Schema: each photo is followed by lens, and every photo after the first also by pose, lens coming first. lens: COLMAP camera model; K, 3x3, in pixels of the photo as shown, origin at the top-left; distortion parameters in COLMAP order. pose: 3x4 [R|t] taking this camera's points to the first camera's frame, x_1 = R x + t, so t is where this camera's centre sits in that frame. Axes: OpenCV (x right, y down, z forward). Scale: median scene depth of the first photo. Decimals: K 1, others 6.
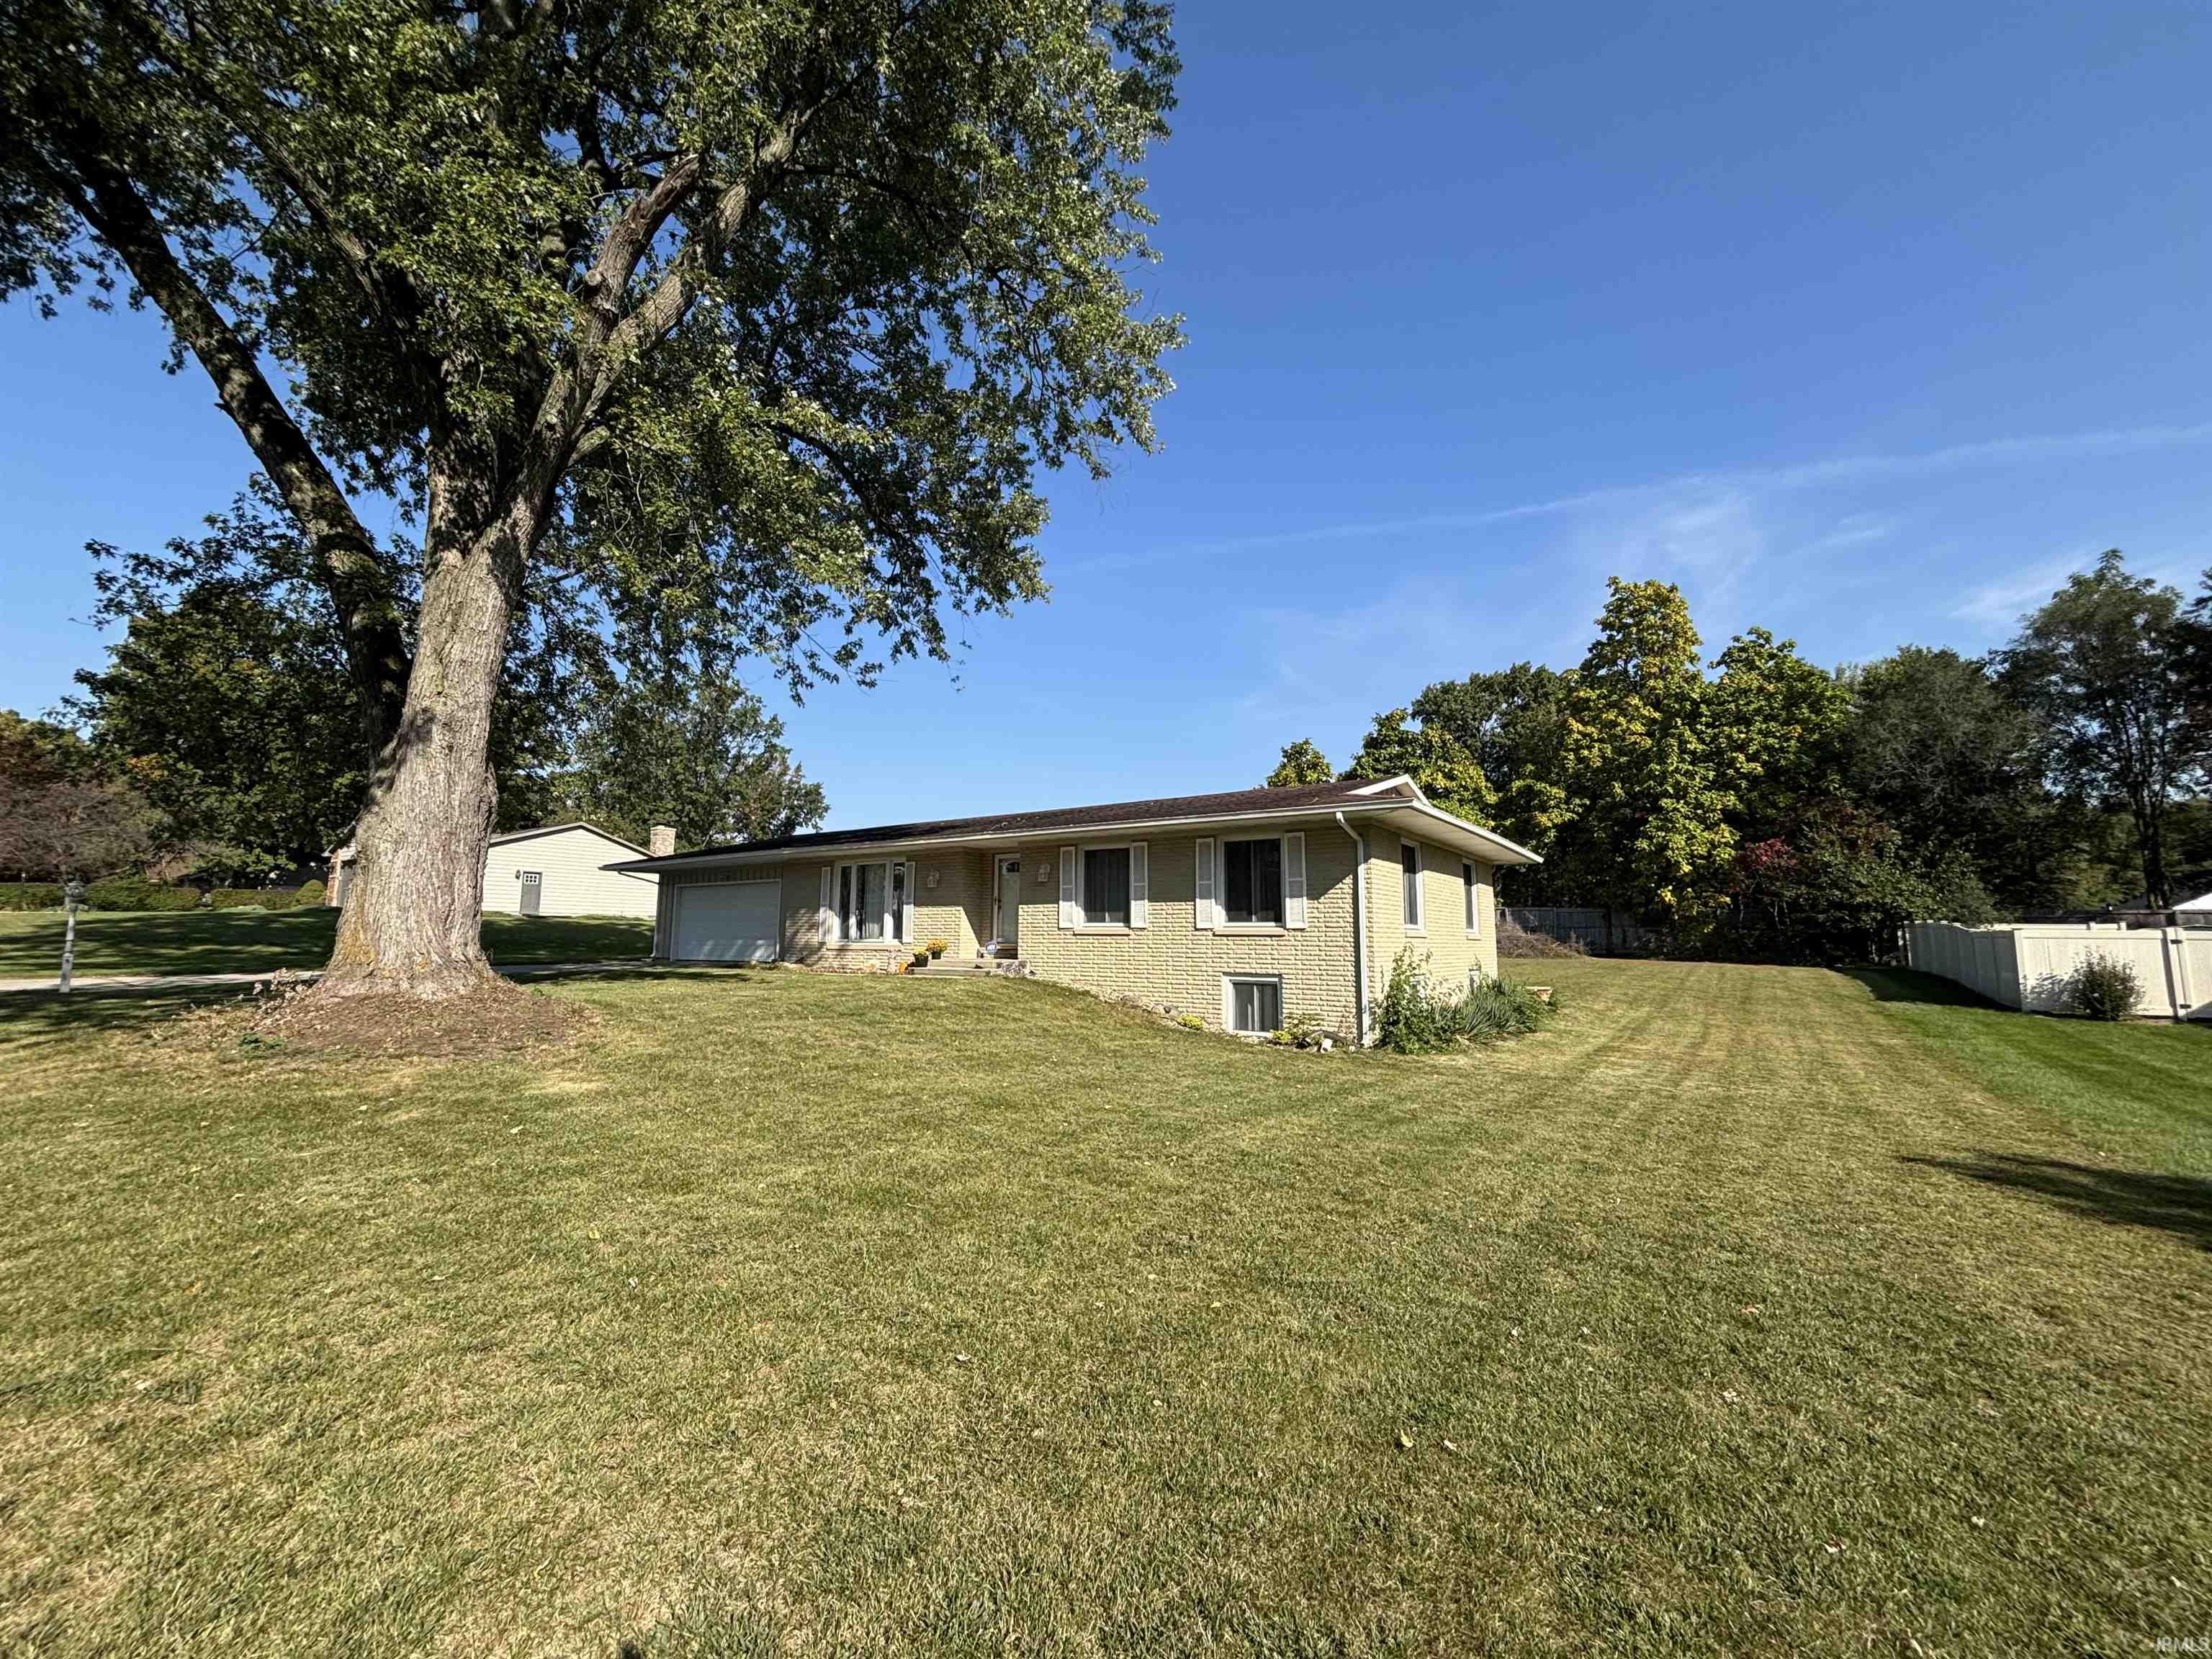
lens RADIAL K [[894.0, 0, 1112.5], [0, 894.0, 831.2], [0, 0, 1]] dist [0.008147, -0.000012]
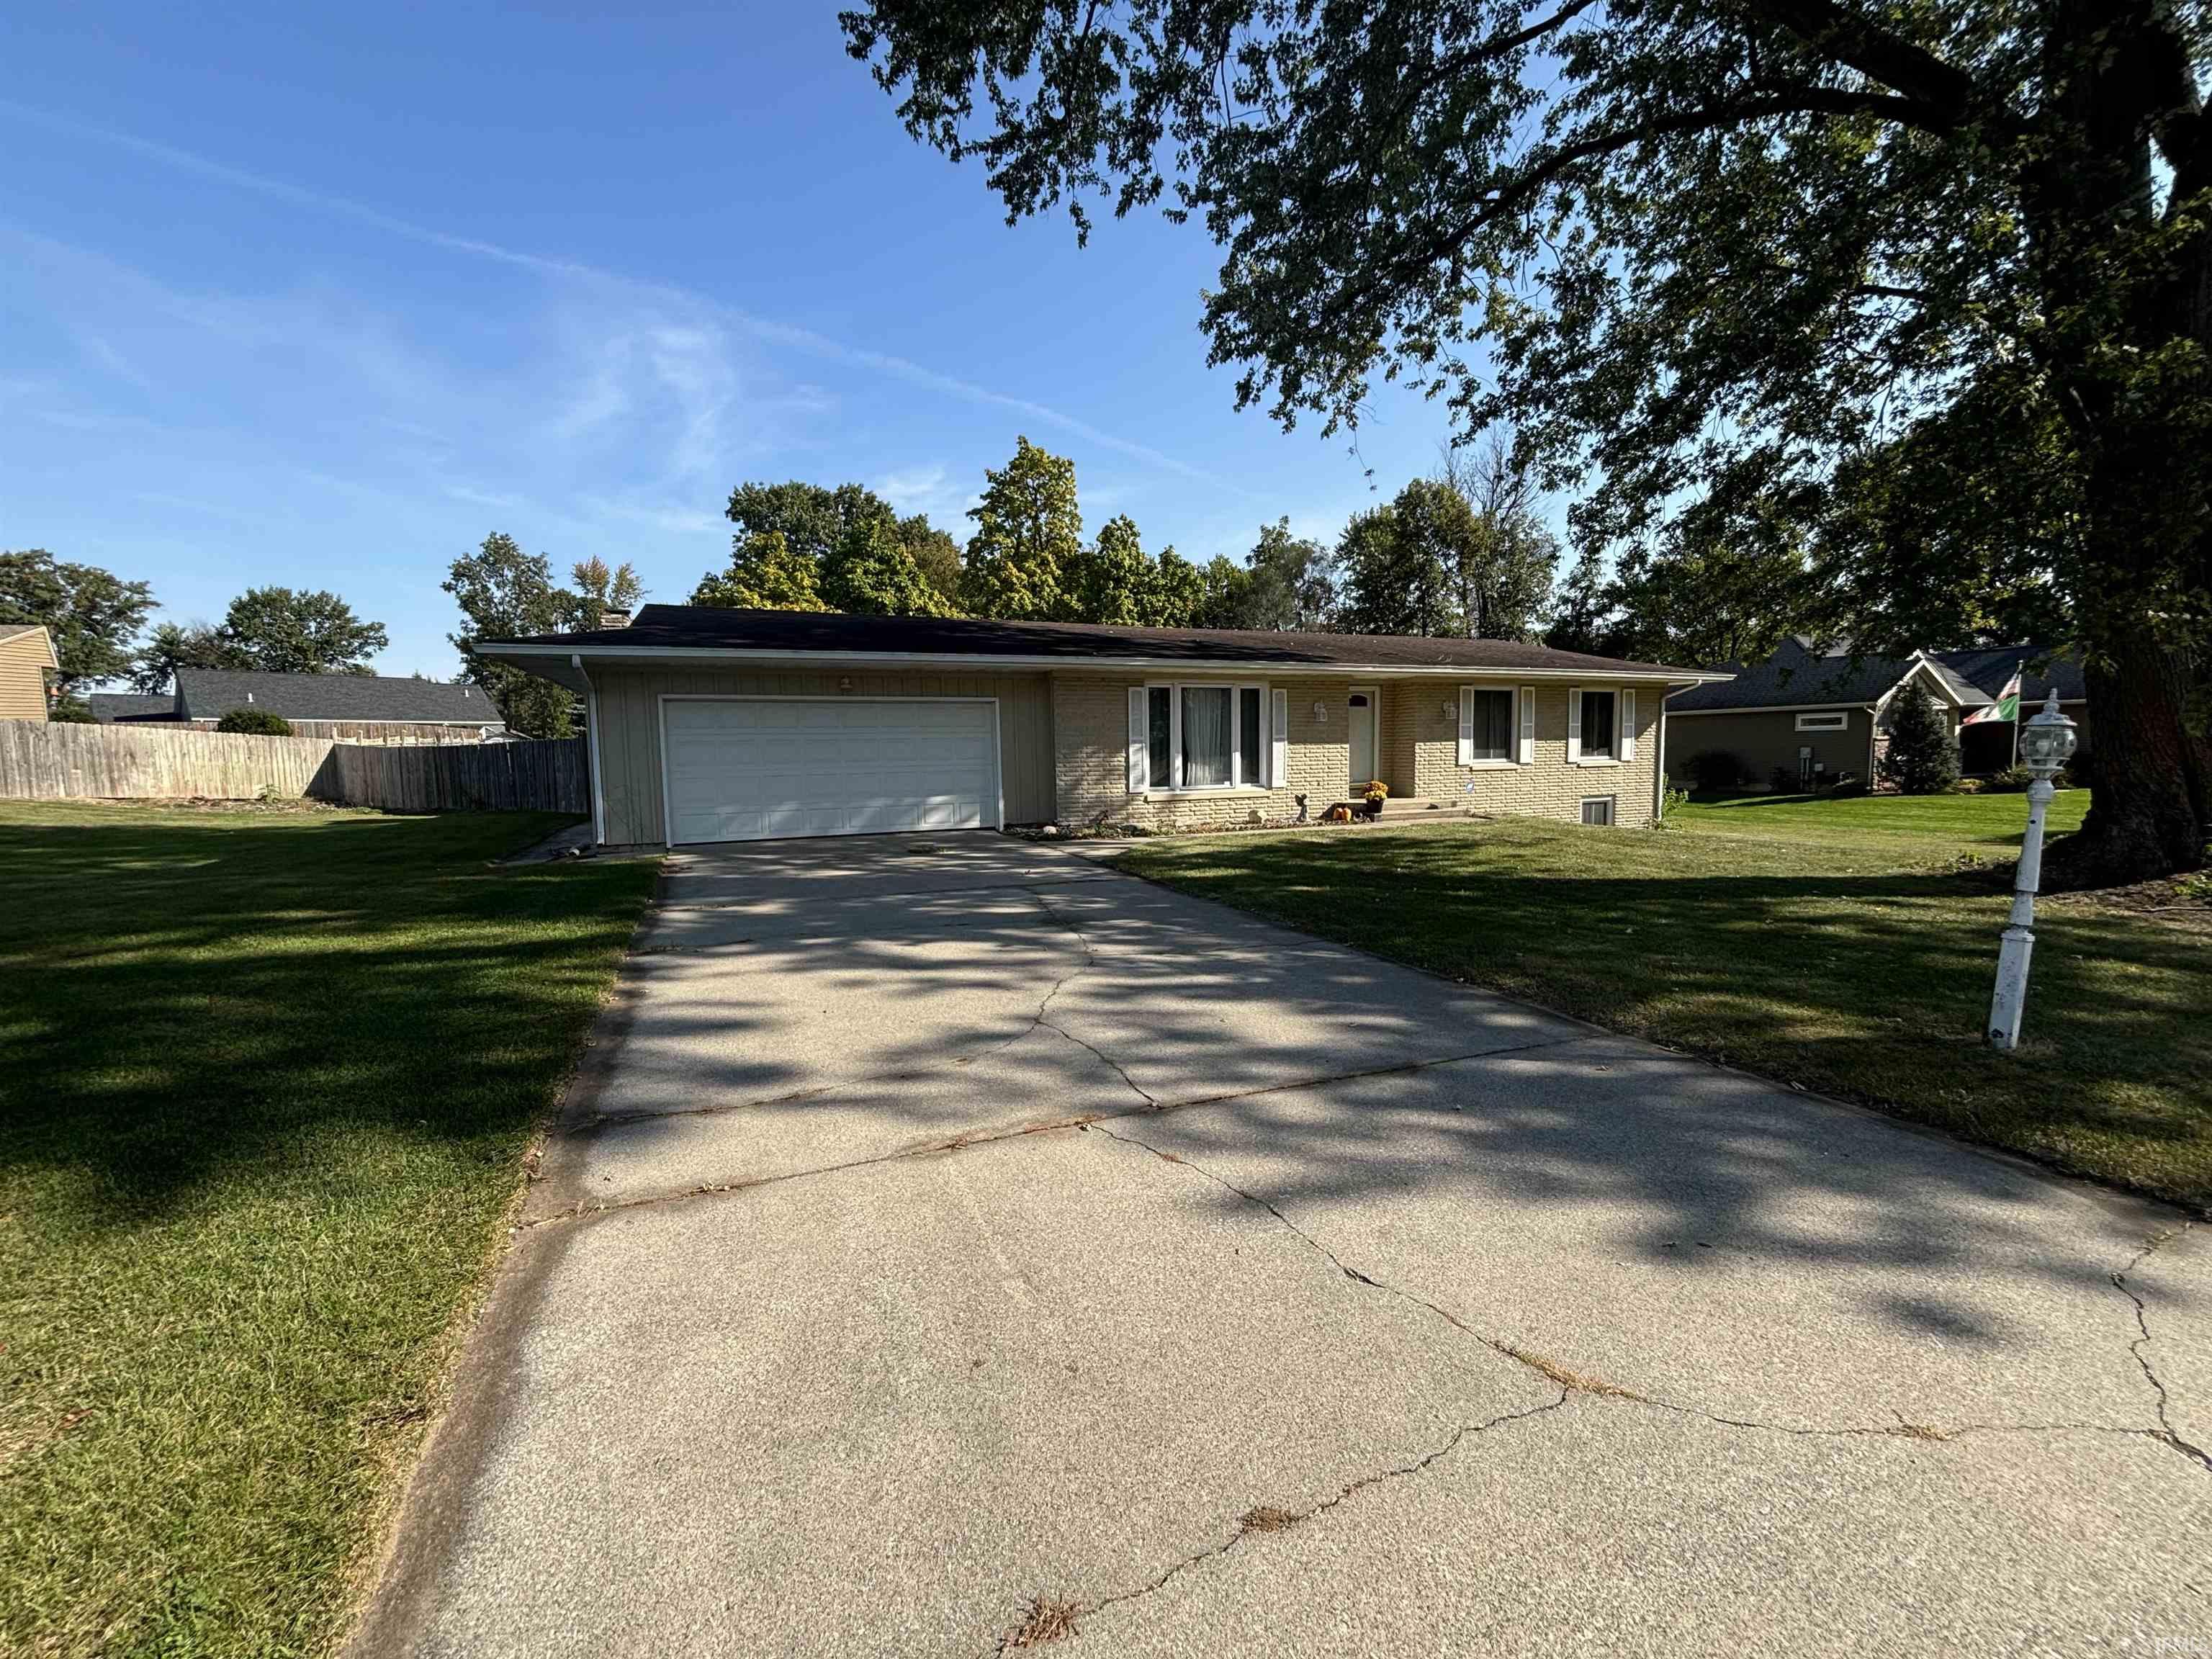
lens RADIAL K [[895.1, 0, 1104.9], [0, 895.1, 826.2], [0, 0, 1]] dist [0.010020, 0.000180]
pose [[0.544496, -0.086142, 0.834328, -1.005359], [-0.078612, 0.985093, 0.153011, 0.044859], [-0.835071, -0.148902, 0.529608, 0.680577]]
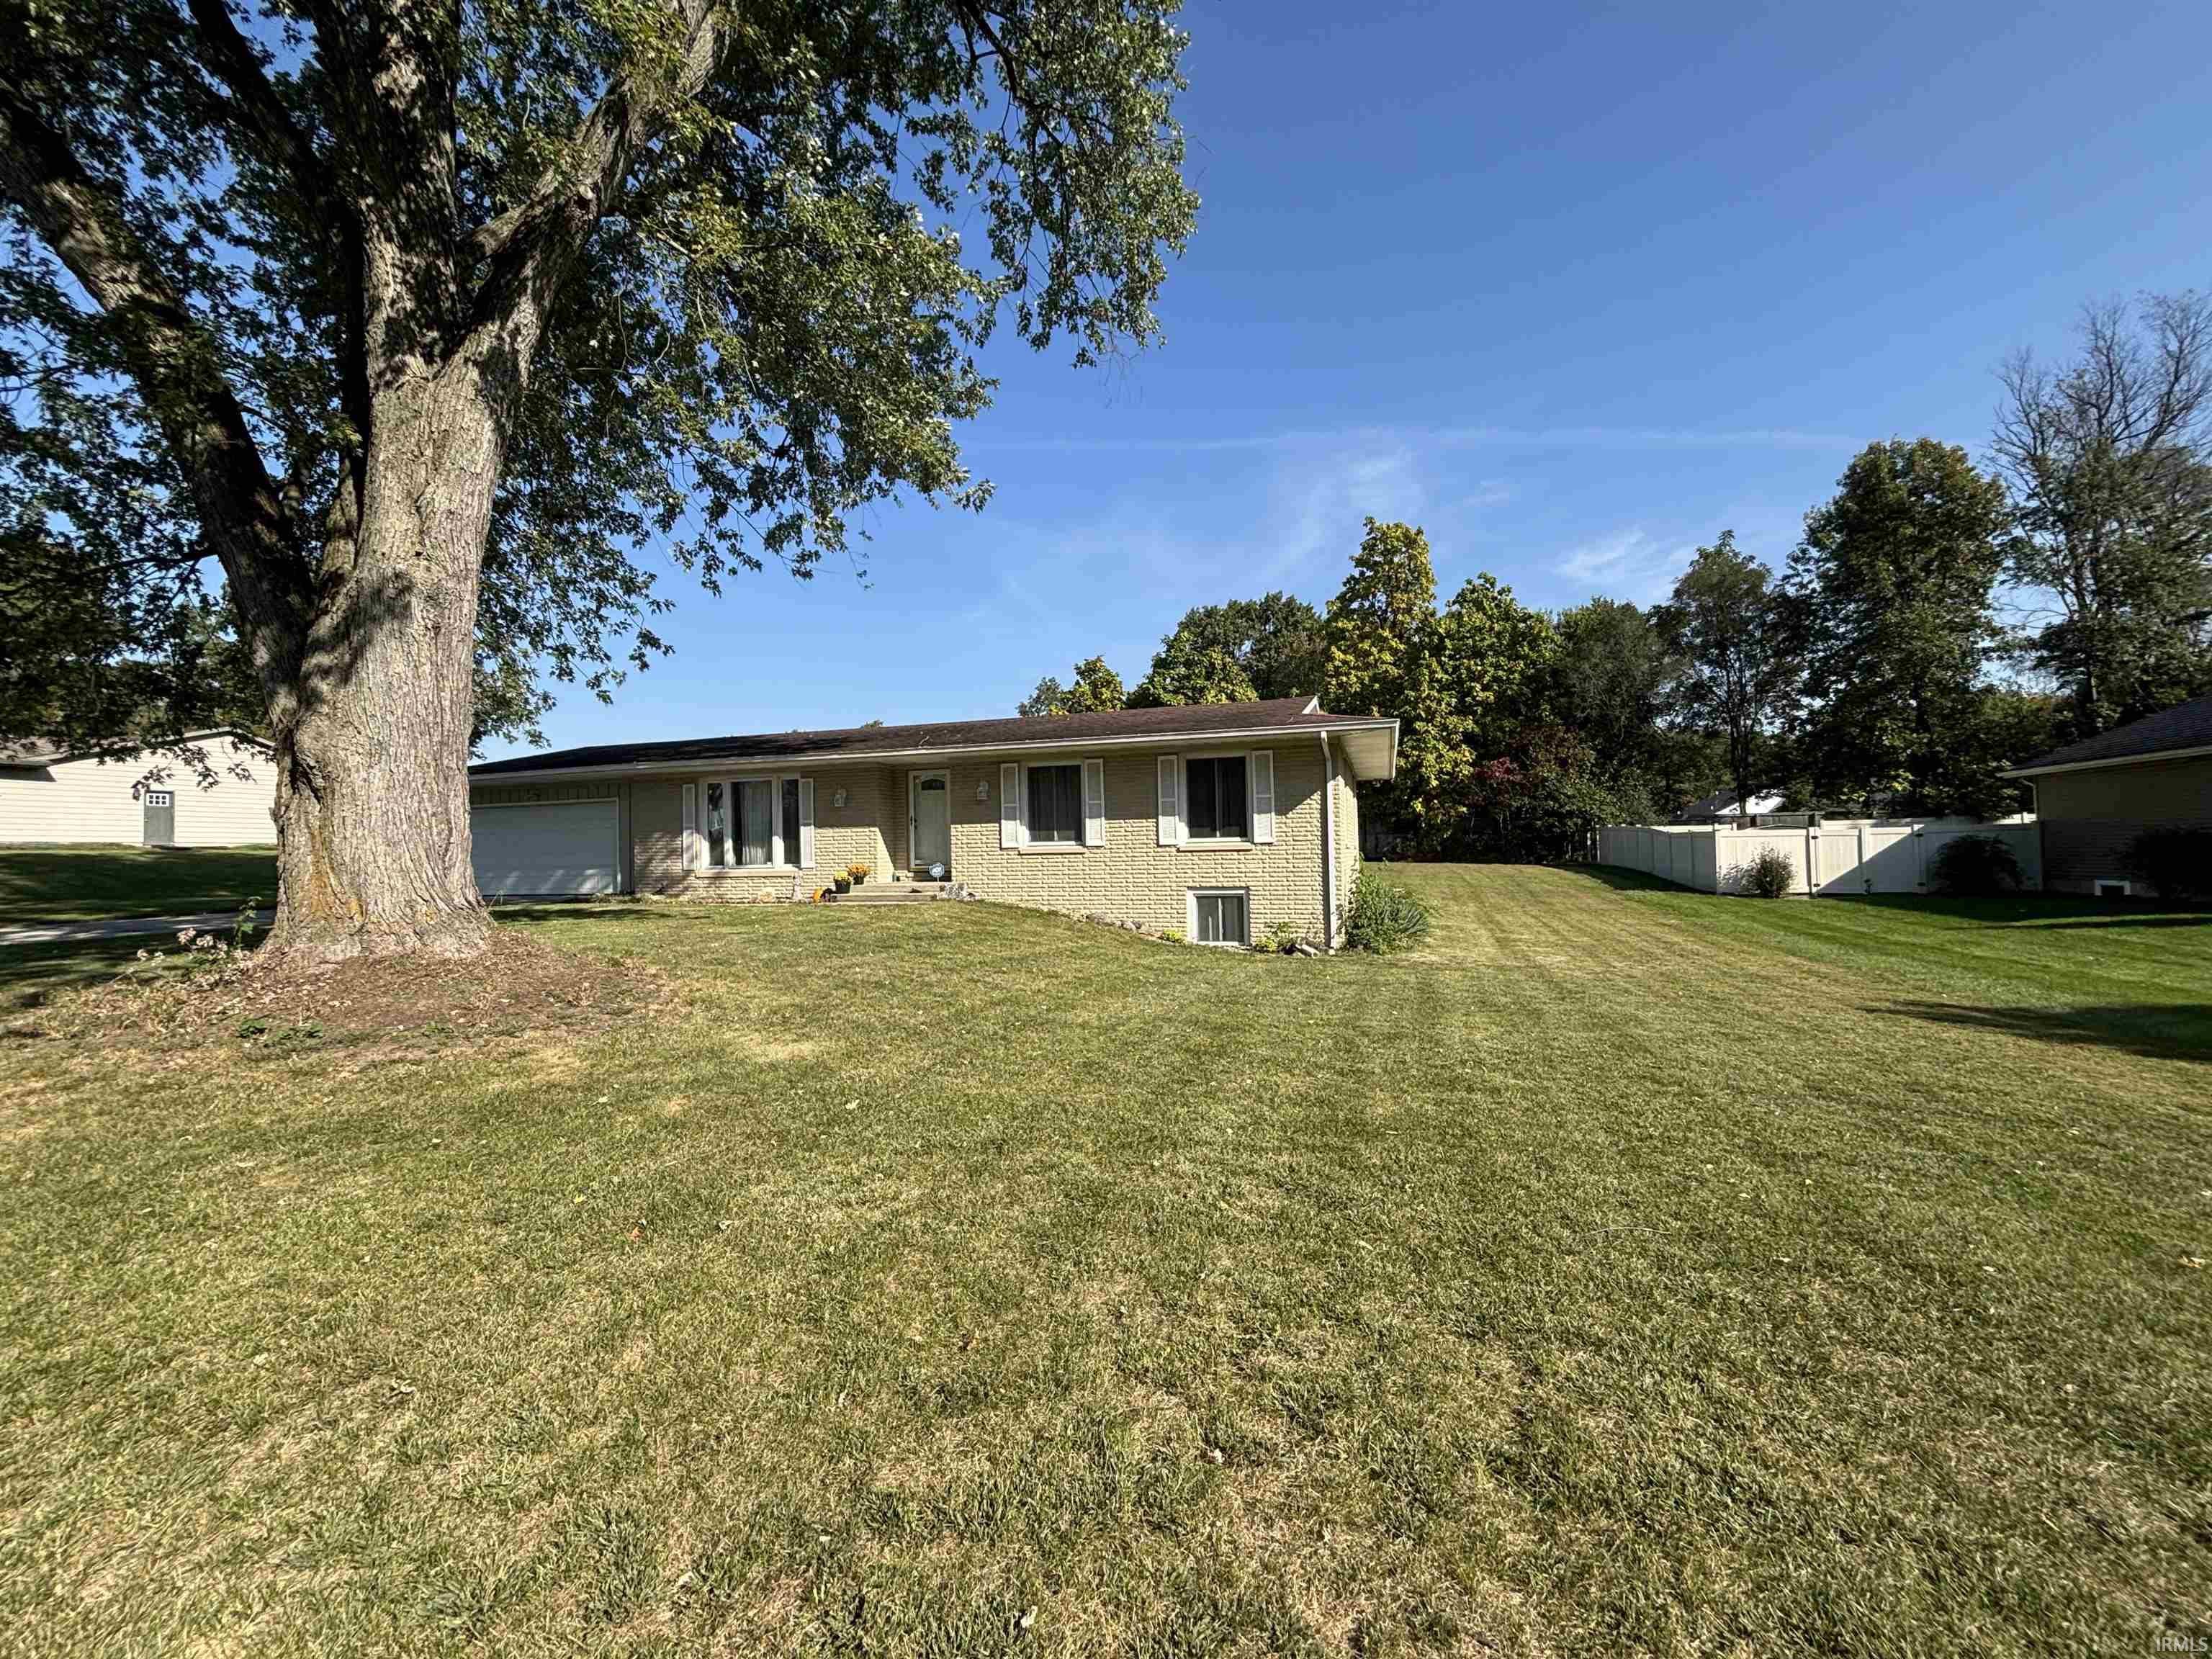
lens RADIAL K [[894.0, 0, 1112.5], [0, 894.0, 831.2], [0, 0, 1]] dist [0.008147, -0.000012]
pose [[0.954858, -0.018411, 0.296491, -0.200097], [-0.009682, 0.995619, 0.093003, 0.000151], [-0.296904, -0.091675, 0.950496, 0.046803]]
